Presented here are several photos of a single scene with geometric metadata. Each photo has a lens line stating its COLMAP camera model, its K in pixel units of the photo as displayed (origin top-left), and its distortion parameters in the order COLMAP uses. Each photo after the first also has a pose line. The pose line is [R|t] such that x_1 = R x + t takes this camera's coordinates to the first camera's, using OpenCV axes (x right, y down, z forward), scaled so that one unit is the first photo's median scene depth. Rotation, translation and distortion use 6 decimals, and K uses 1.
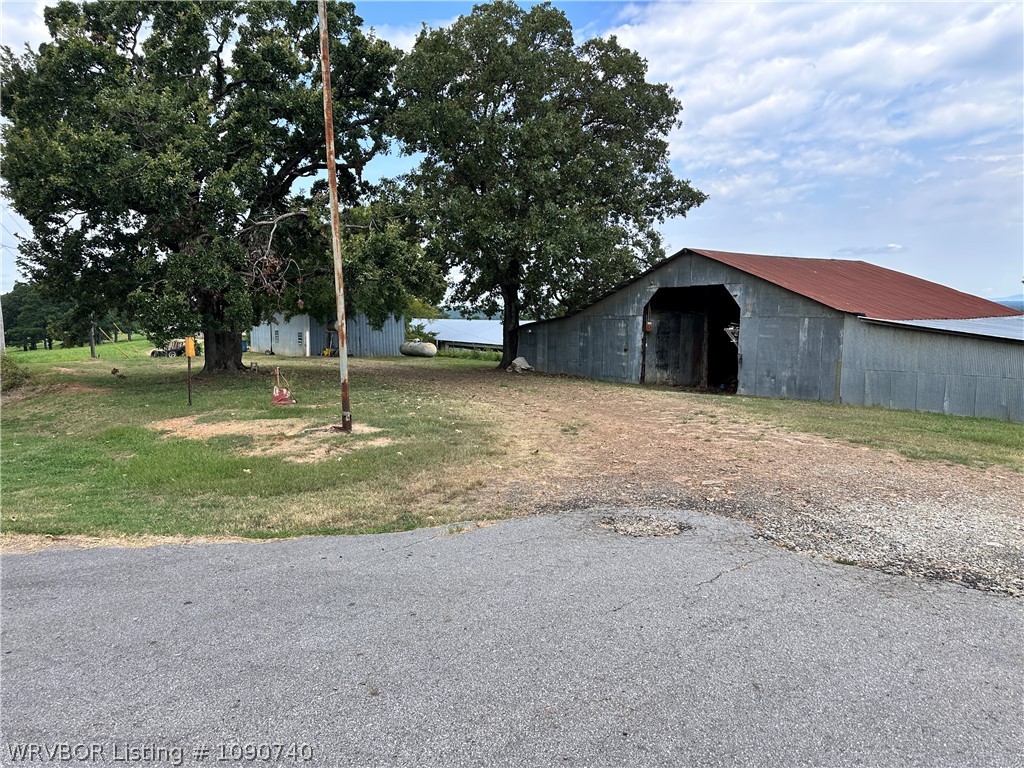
lens RADIAL K [[716.1, 0, 512.0], [0, 716.1, 384.0], [0, 0, 1]] dist [0.057213, -0.074169]
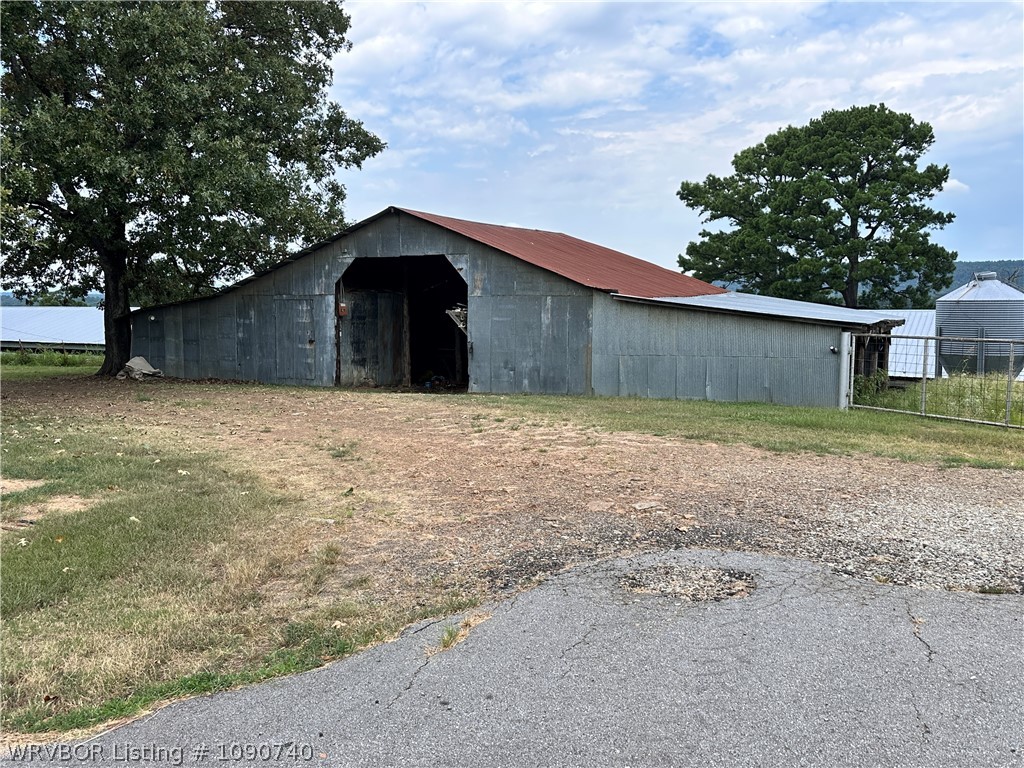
lens RADIAL K [[890.7, 0, 512.0], [0, 890.7, 384.0], [0, 0, 1]] dist [0.172353, -0.317156]
pose [[0.885322, -0.049980, 0.462285, -0.077409], [0.051820, 0.998618, 0.008724, -0.000824], [-0.462083, 0.016232, 0.886688, 0.071844]]
